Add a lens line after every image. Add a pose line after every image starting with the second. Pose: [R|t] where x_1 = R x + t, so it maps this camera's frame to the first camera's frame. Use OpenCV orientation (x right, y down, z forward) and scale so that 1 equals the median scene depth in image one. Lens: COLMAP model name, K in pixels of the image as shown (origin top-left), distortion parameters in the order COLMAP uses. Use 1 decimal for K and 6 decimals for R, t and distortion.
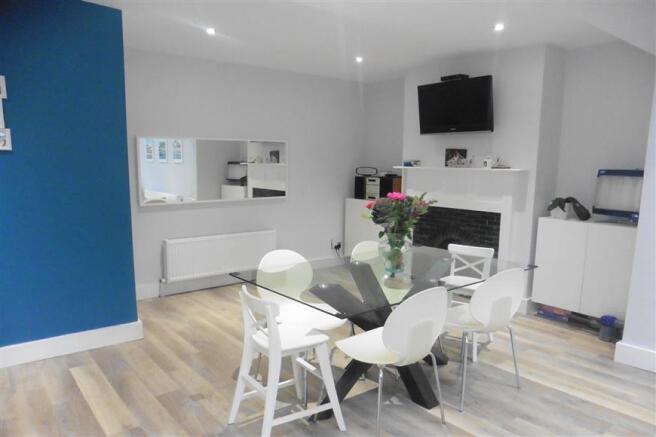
lens RADIAL K [[466.5, 0, 343.2], [0, 466.5, 217.8], [0, 0, 1]] dist [-0.039970, 0.048221]
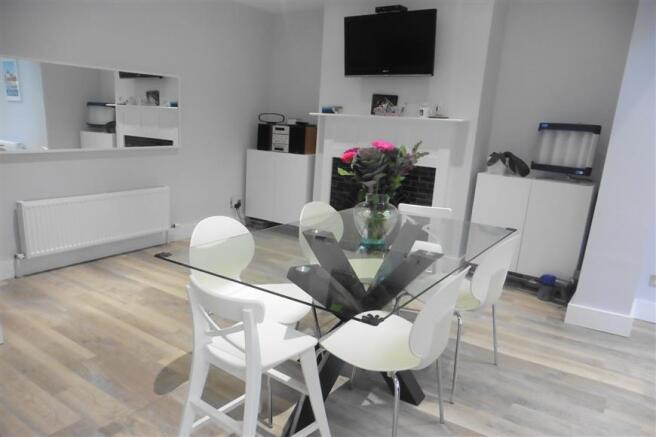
lens RADIAL K [[466.5, 0, 332.5], [0, 466.5, 223.0], [0, 0, 1]] dist [-0.039970, 0.048221]
pose [[0.963871, -0.025214, 0.265172, -0.118404], [-0.004327, 0.993896, 0.110235, -0.002794], [-0.266333, -0.107400, 0.957879, 0.188442]]
